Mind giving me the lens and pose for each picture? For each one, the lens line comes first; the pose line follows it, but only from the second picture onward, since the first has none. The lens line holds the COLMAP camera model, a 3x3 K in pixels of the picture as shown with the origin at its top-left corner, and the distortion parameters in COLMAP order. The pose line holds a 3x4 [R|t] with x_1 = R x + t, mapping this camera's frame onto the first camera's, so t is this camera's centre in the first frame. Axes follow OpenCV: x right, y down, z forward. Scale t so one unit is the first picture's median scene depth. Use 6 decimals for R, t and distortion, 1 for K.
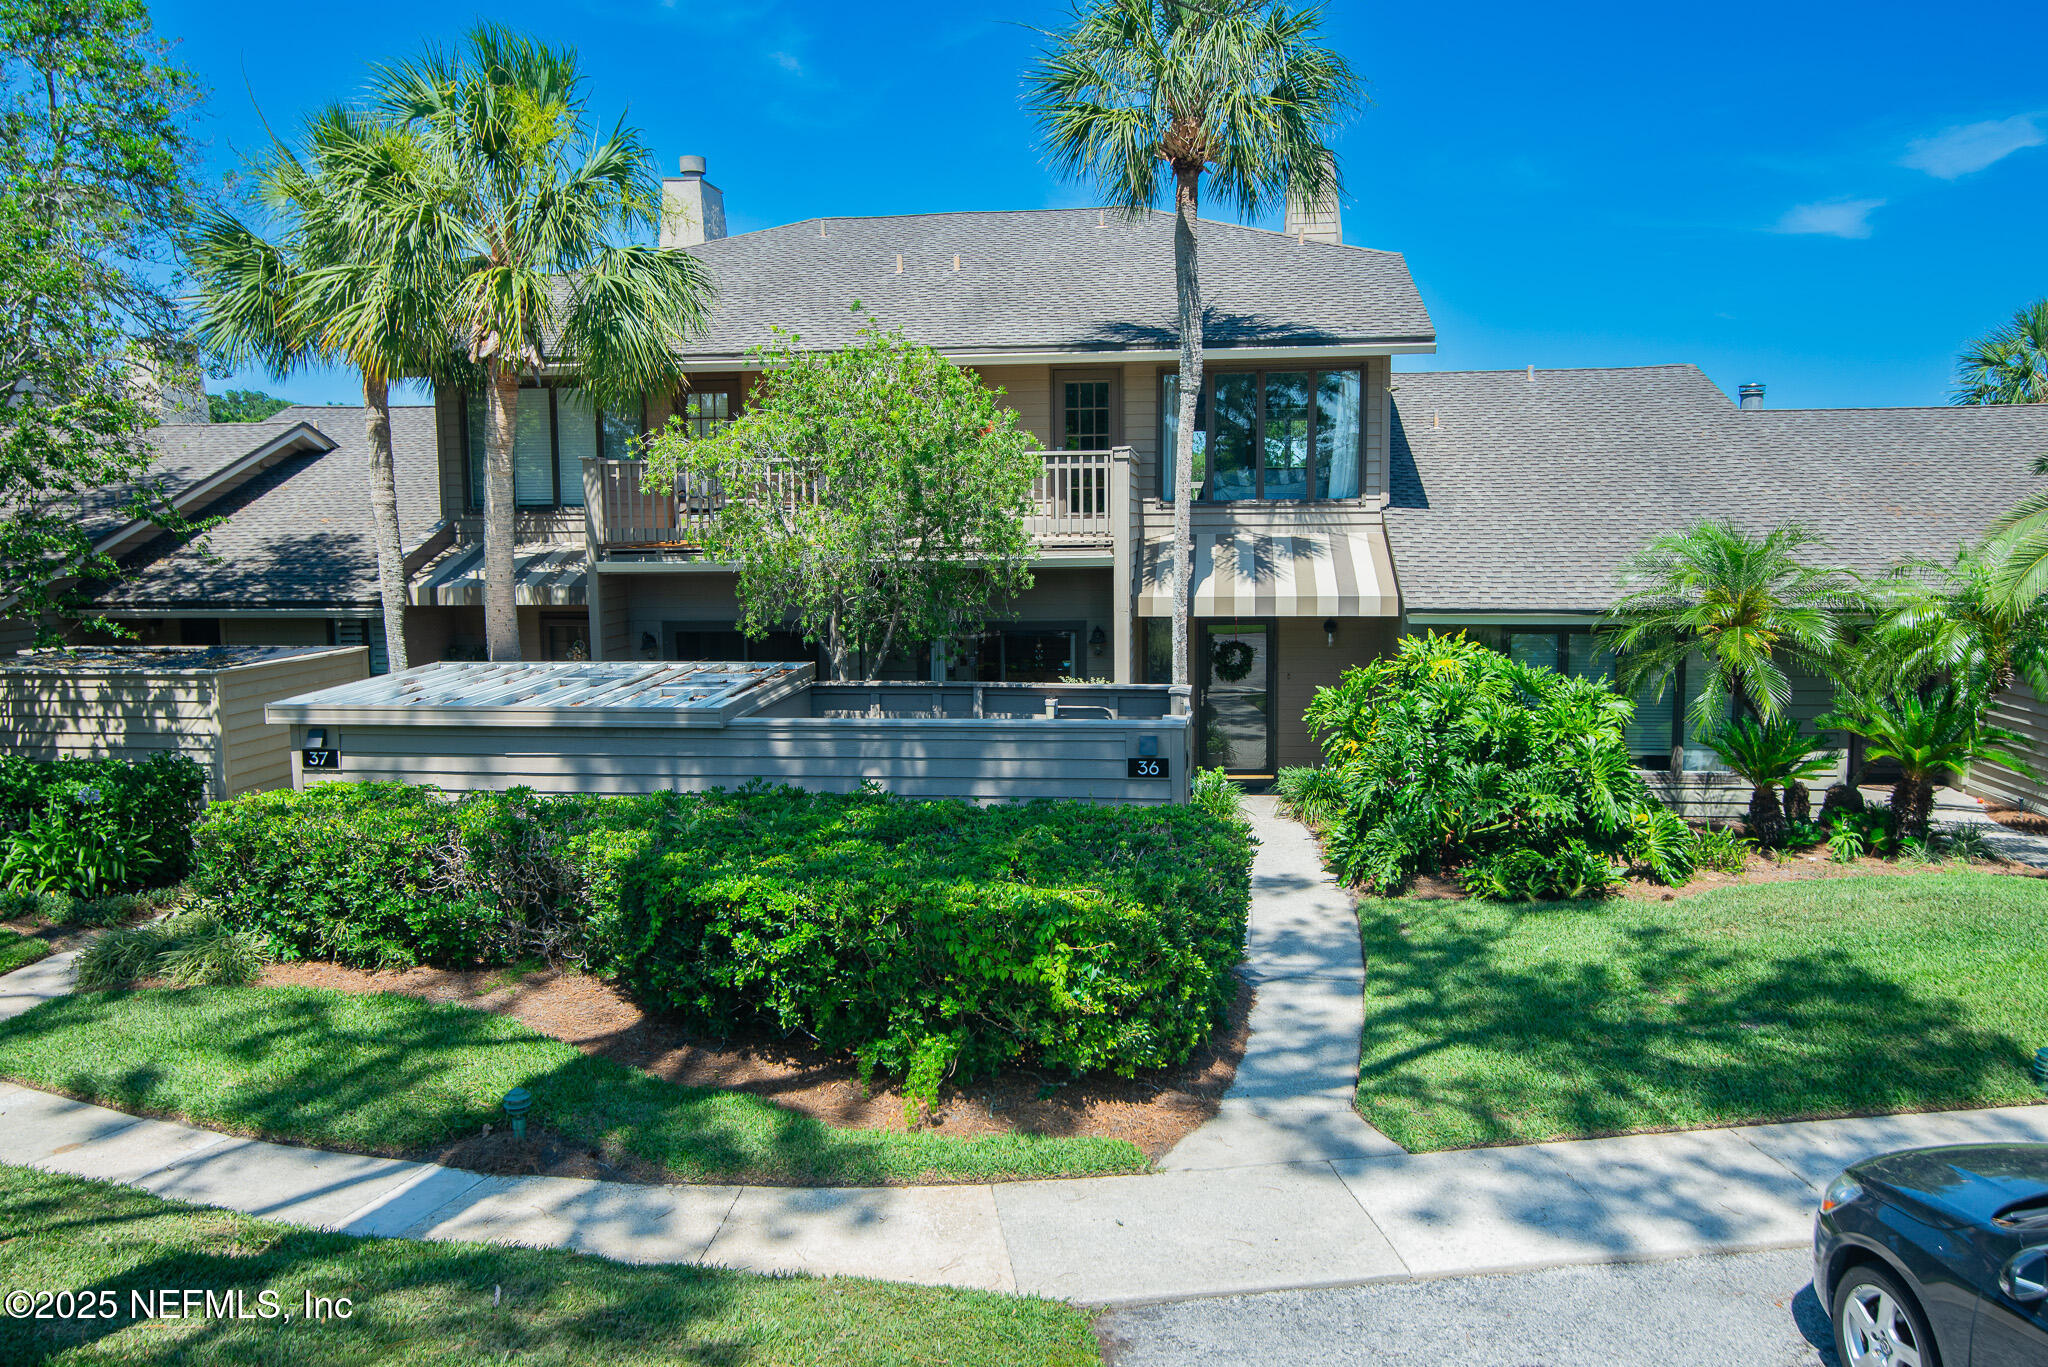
lens RADIAL K [[1550.9, 0, 1024.0], [0, 1550.9, 683.5], [0, 0, 1]] dist [0.002263, 0.005478]
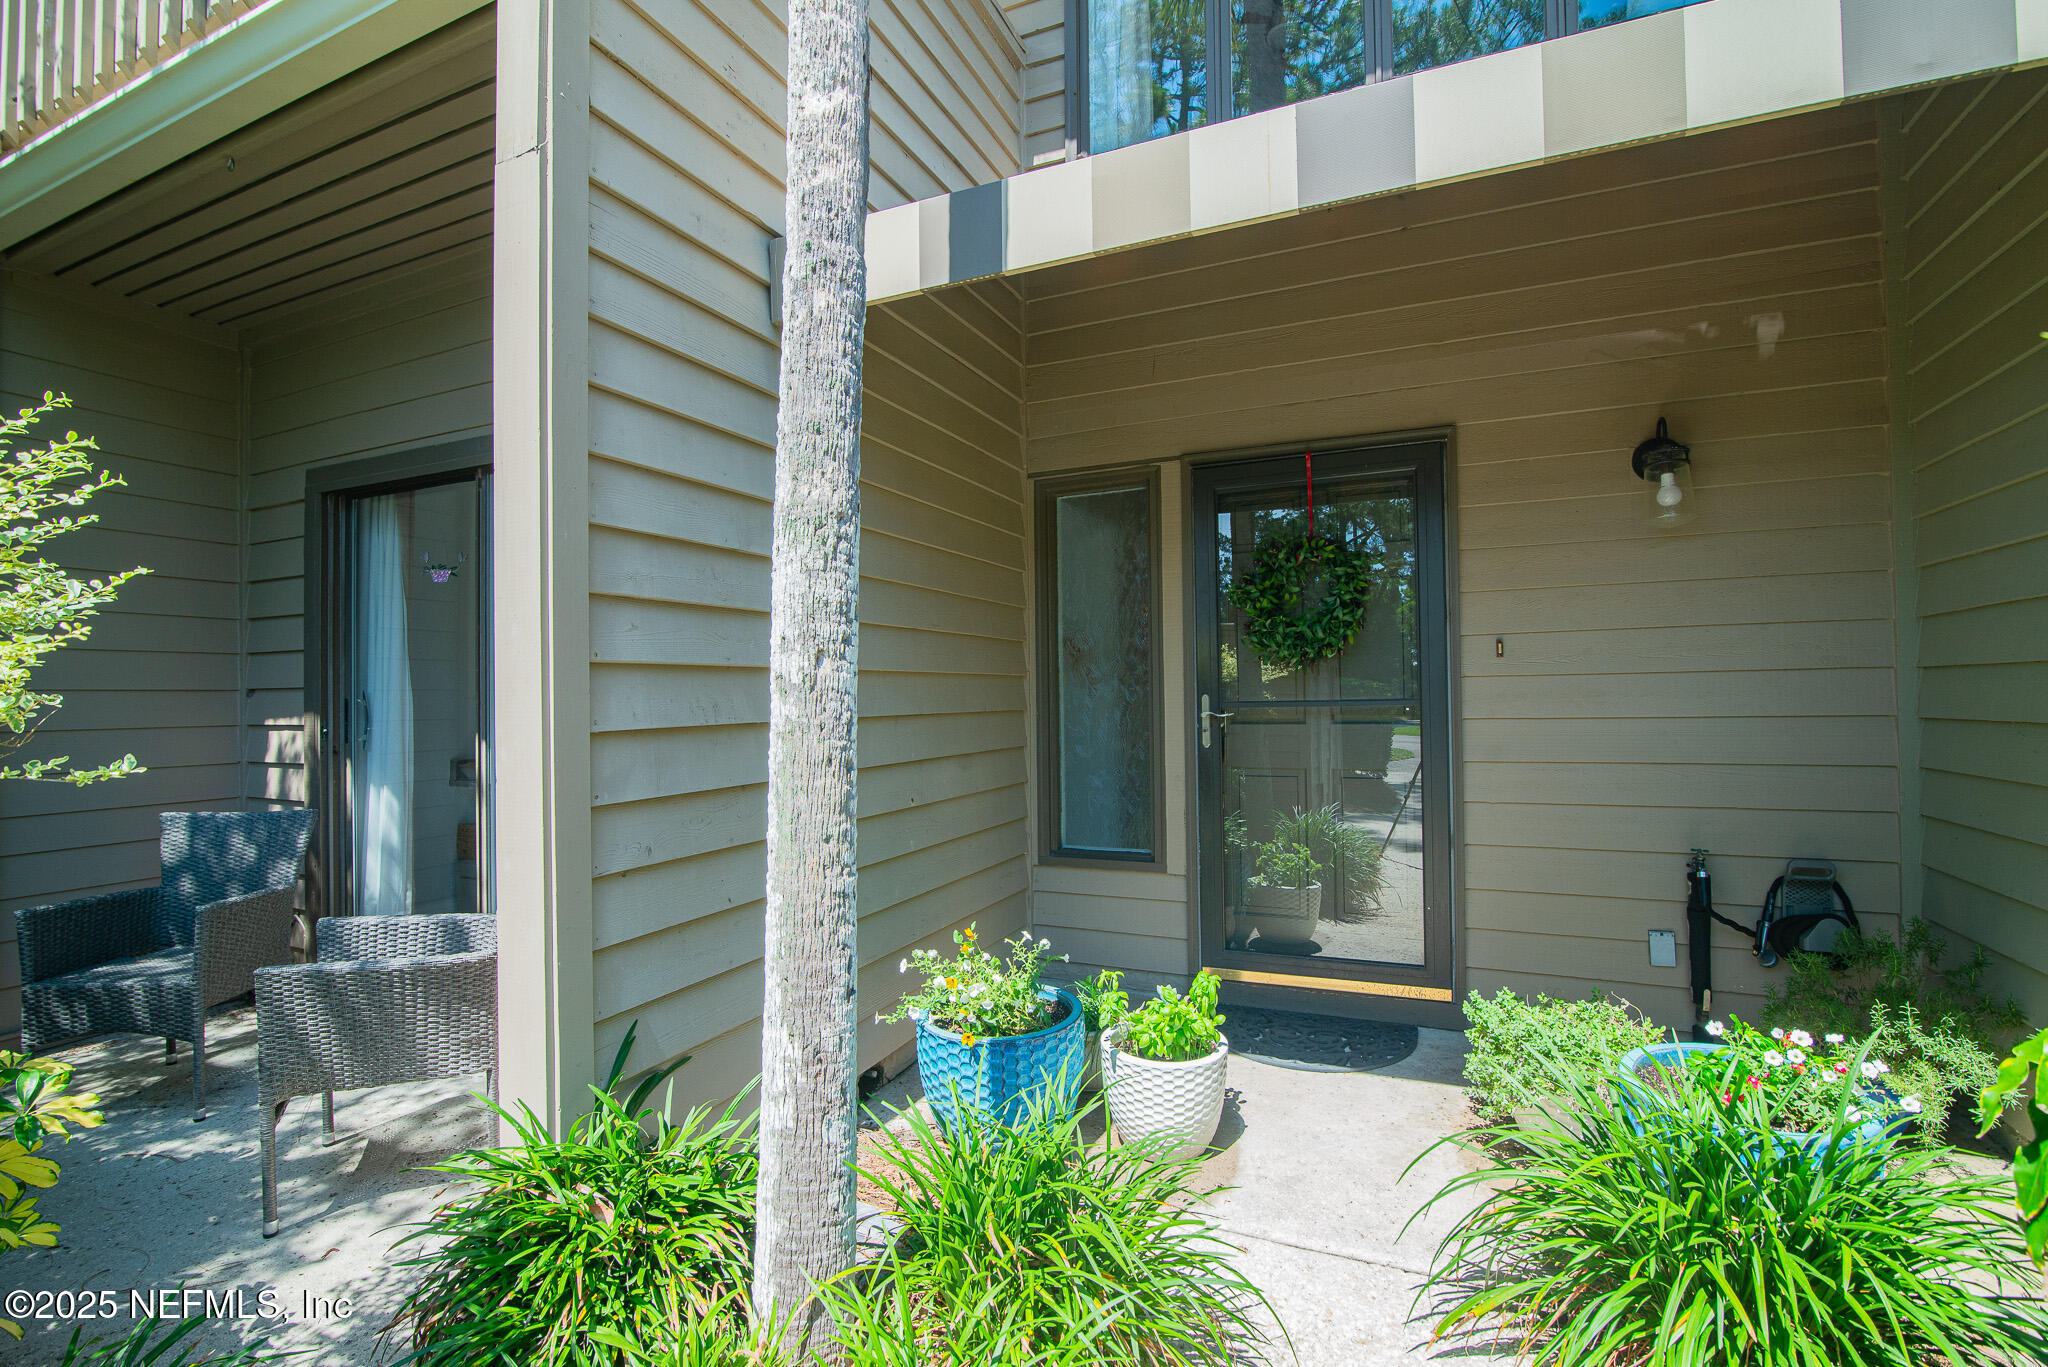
lens RADIAL K [[937.7, 0, 1019.3], [0, 937.7, 681.9], [0, 0, 1]] dist [-0.020118, 0.001856]
pose [[0.956573, -0.002754, -0.291479, 0.258759], [-0.032146, 0.992860, -0.114876, 0.047247], [0.289715, 0.119257, 0.949654, 1.540563]]
